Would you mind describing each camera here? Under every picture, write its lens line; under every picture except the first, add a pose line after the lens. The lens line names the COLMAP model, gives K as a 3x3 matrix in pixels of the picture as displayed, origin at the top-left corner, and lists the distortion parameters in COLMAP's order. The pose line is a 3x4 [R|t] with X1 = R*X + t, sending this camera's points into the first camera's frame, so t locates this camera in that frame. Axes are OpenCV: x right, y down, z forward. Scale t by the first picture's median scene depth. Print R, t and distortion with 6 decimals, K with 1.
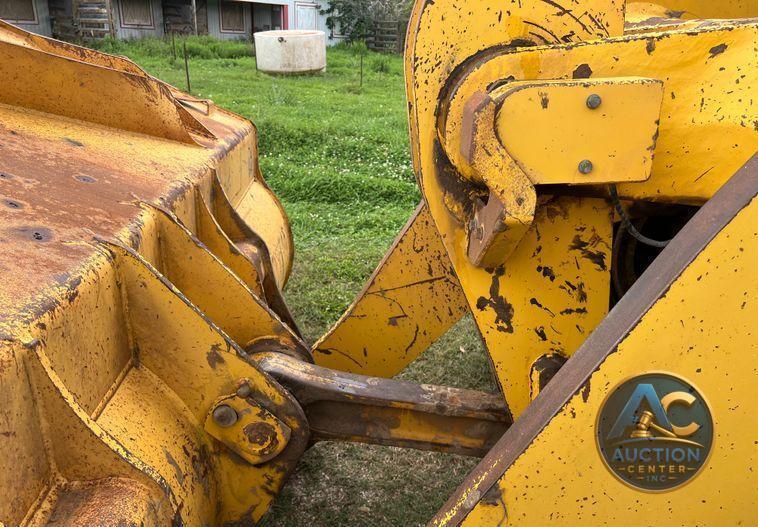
lens RADIAL K [[561.0, 0, 382.0], [0, 561.0, 285.7], [0, 0, 1]] dist [0.067638, -0.084005]
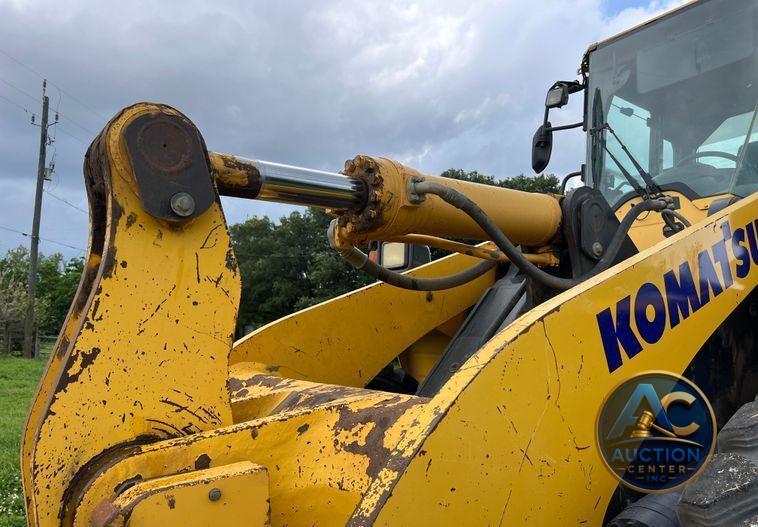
lens RADIAL K [[561.0, 0, 382.0], [0, 561.0, 285.7], [0, 0, 1]] dist [0.067638, -0.084005]
pose [[0.818871, 0.022679, 0.573529, -0.022850], [0.246662, 0.888342, -0.387306, -0.145558], [-0.518273, 0.458622, 0.721844, -0.194466]]
